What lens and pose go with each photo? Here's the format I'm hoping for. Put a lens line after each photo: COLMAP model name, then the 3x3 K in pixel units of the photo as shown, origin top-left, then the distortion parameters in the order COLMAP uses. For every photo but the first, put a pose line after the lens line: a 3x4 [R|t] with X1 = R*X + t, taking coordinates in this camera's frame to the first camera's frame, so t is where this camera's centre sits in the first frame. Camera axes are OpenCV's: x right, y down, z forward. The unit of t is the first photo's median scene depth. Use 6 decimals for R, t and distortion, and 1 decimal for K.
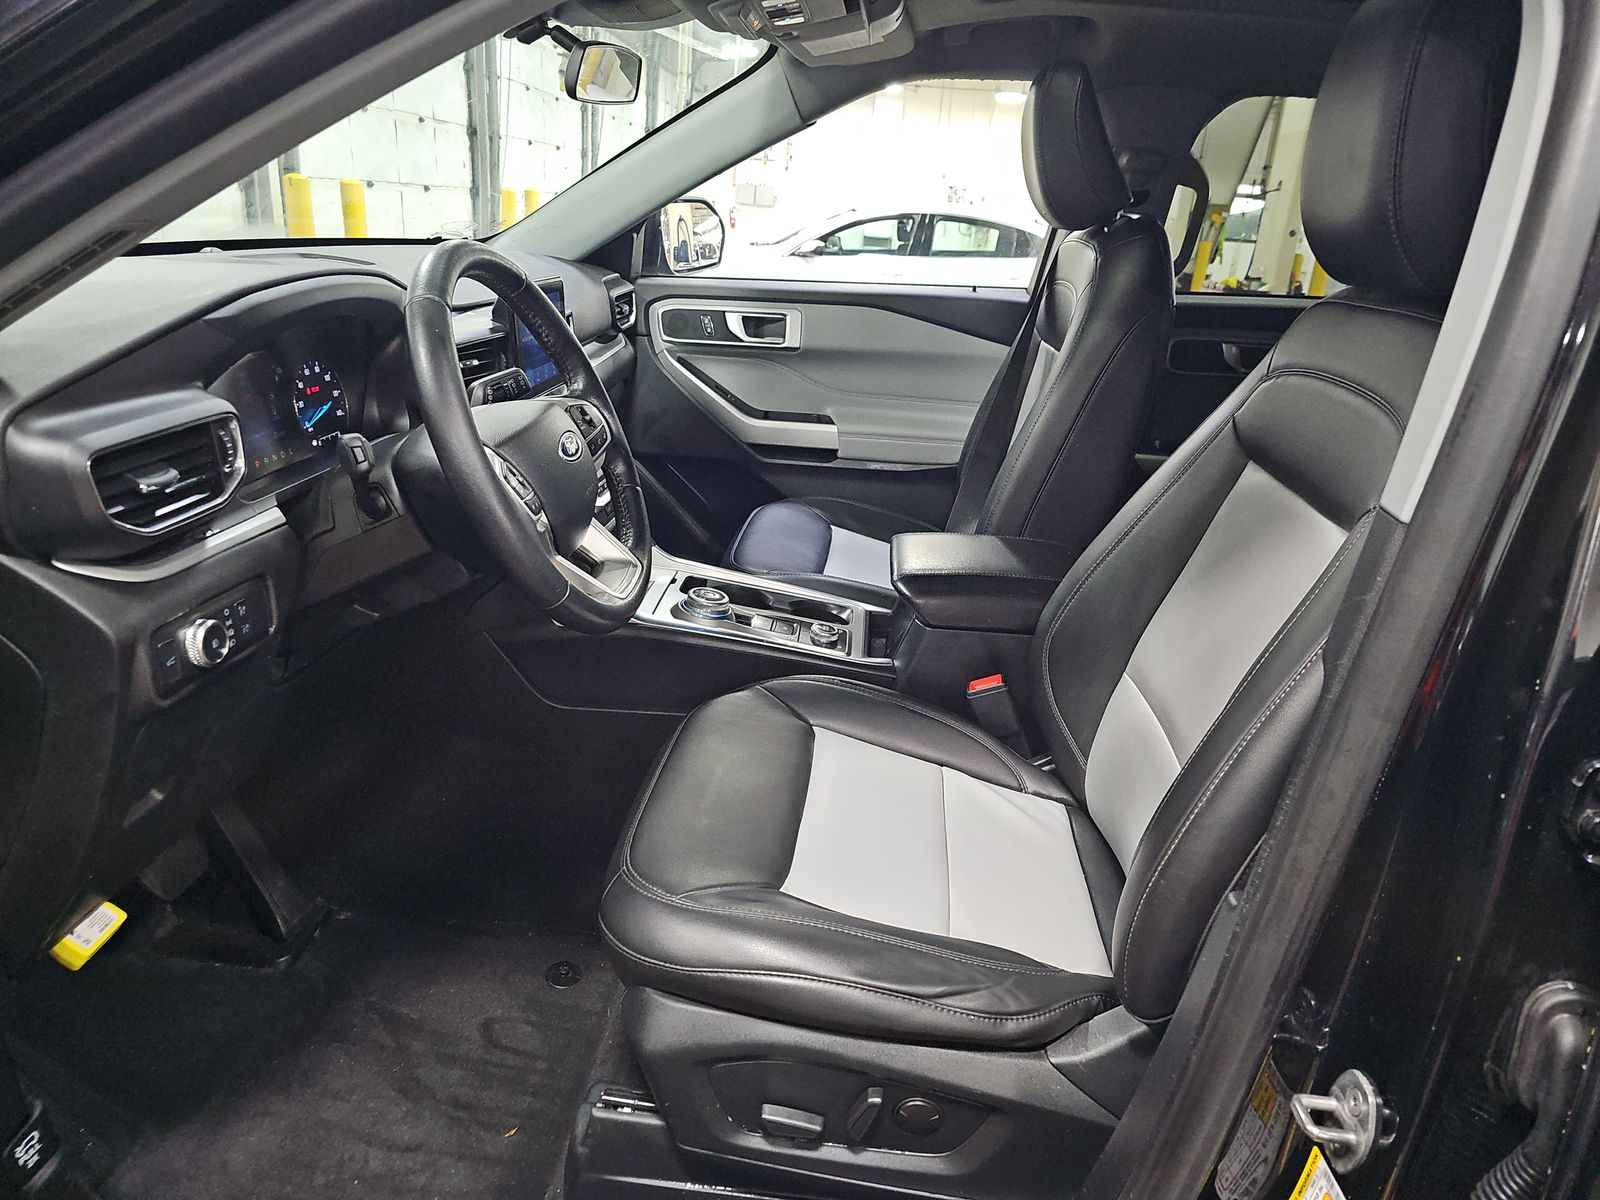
lens RADIAL K [[1087.7, 0, 800.0], [0, 1087.7, 600.0], [0, 0, 1]] dist [0.044114, -0.037435]
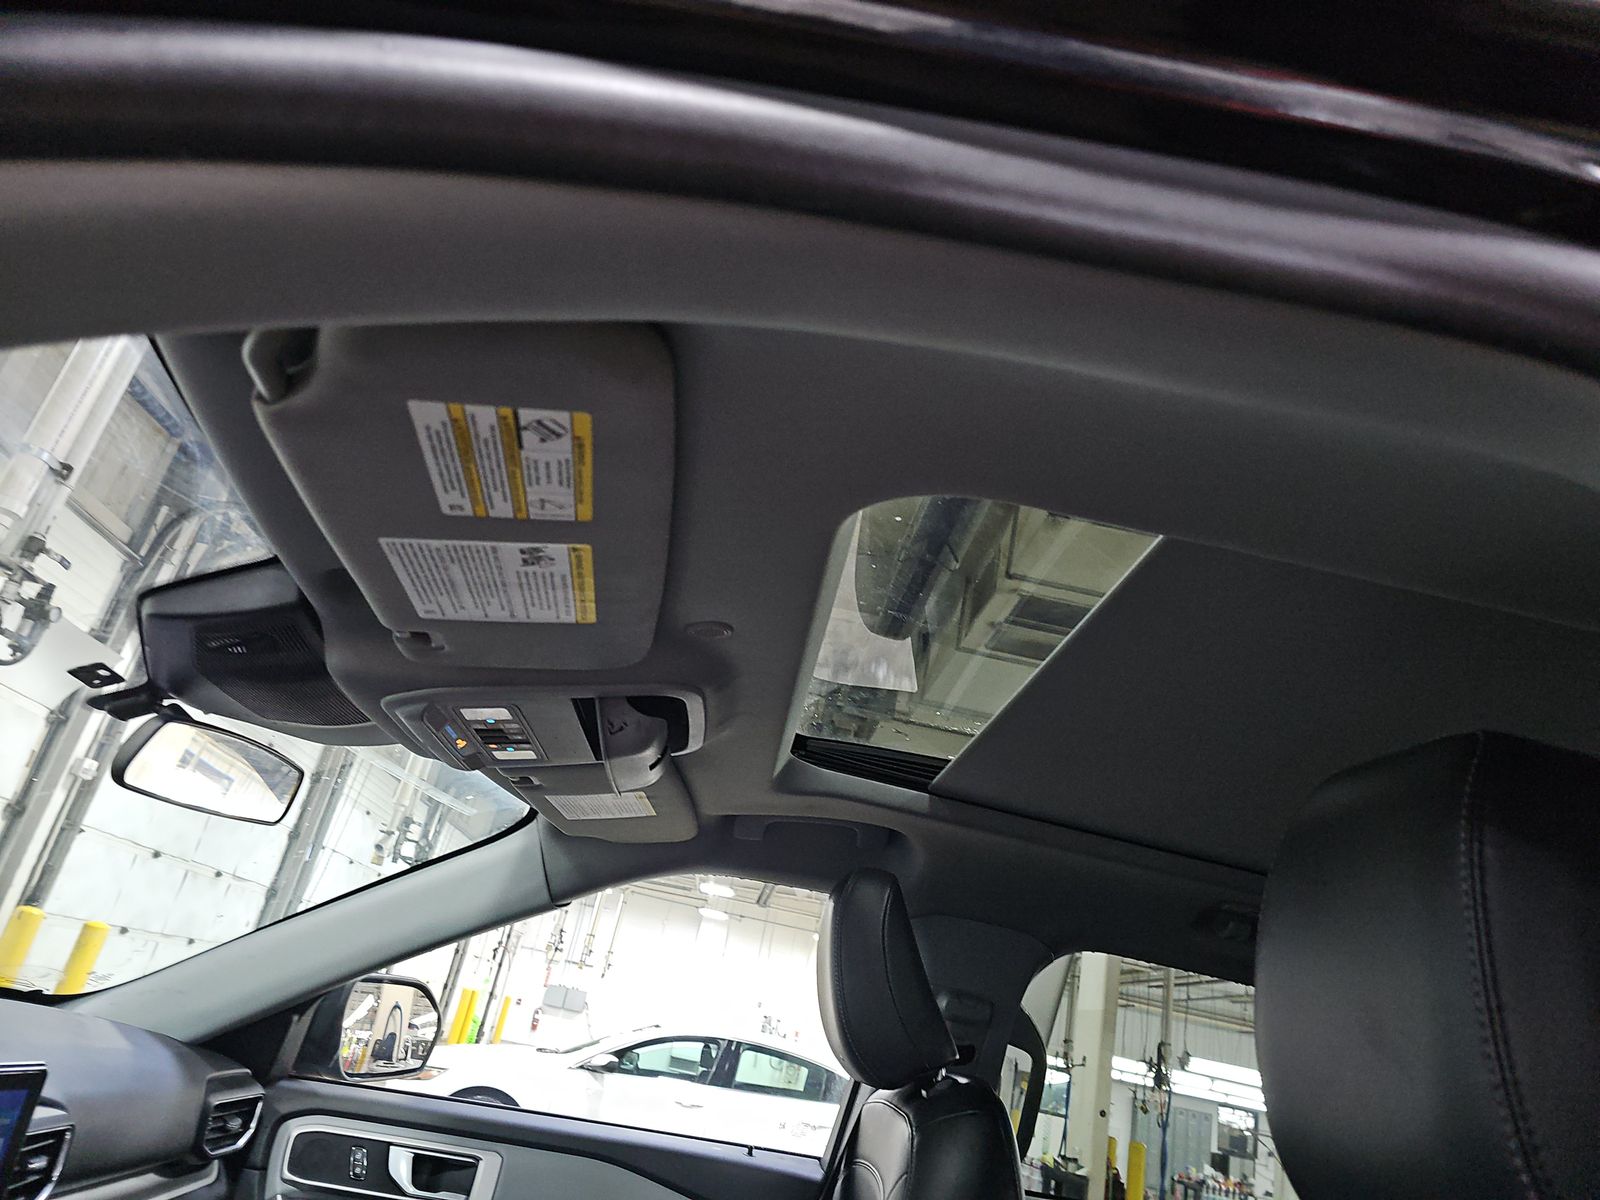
lens RADIAL K [[1087.7, 0, 800.0], [0, 1087.7, 600.0], [0, 0, 1]] dist [0.044114, -0.037435]
pose [[0.980050, 0.171616, 0.100245, 0.055704], [-0.063114, 0.747006, -0.661815, -0.076722], [-0.188462, 0.642285, 0.742935, 0.211833]]
